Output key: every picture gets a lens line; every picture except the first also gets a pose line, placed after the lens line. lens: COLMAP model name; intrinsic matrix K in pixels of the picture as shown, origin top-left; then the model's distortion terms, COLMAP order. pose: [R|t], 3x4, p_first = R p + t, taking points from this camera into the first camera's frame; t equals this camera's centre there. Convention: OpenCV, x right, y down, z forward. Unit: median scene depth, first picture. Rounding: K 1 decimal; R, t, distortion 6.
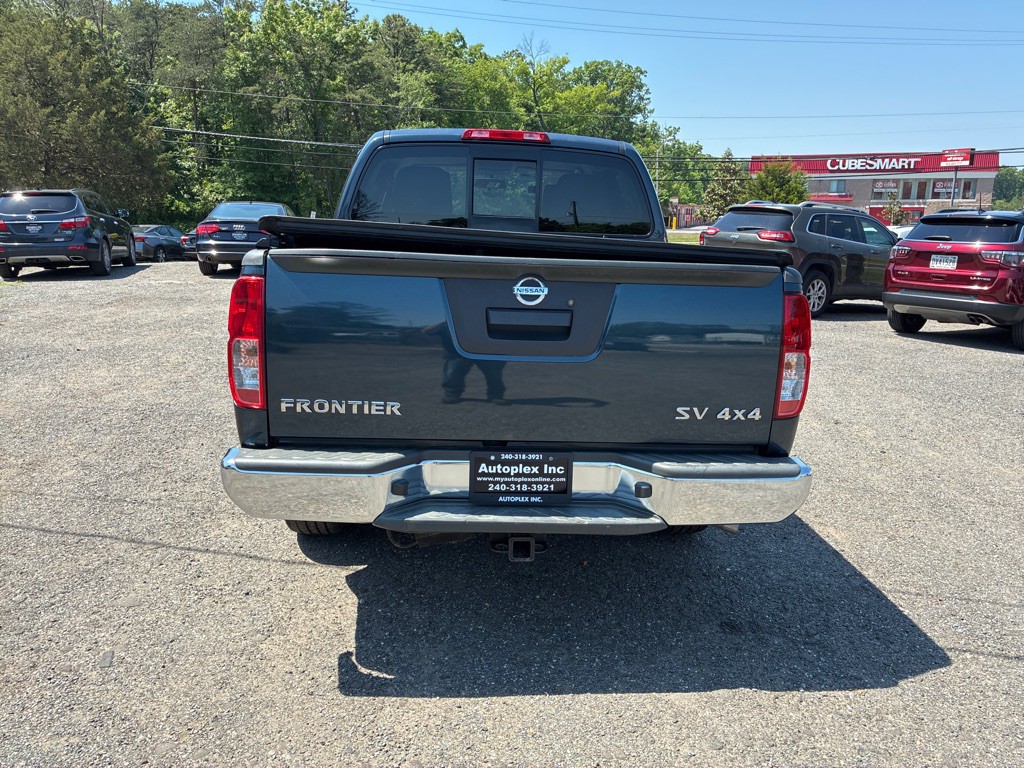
lens RADIAL K [[776.6, 0, 514.8], [0, 776.6, 385.5], [0, 0, 1]] dist [0.040544, -0.046576]
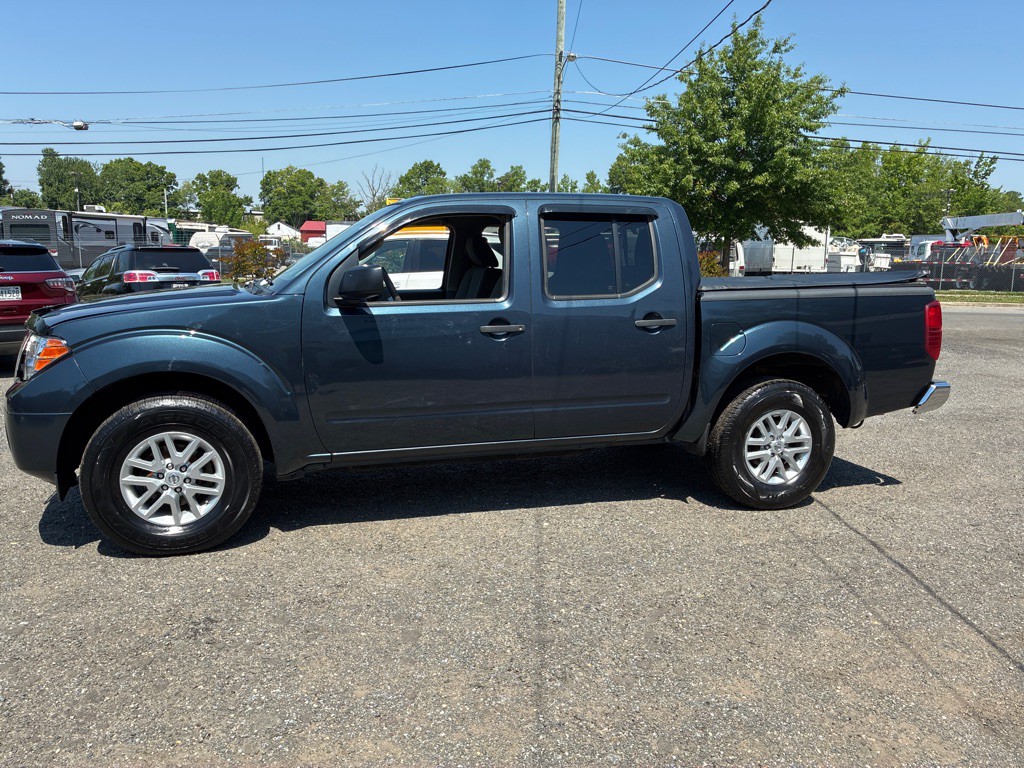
lens RADIAL K [[777.4, 0, 508.0], [0, 777.4, 377.5], [0, 0, 1]] dist [0.049675, -0.067820]
pose [[-0.212614, -0.180428, 0.960334, -1.438641], [0.198547, 0.954325, 0.223257, -0.428047], [-0.956752, 0.238139, -0.167079, 1.693122]]
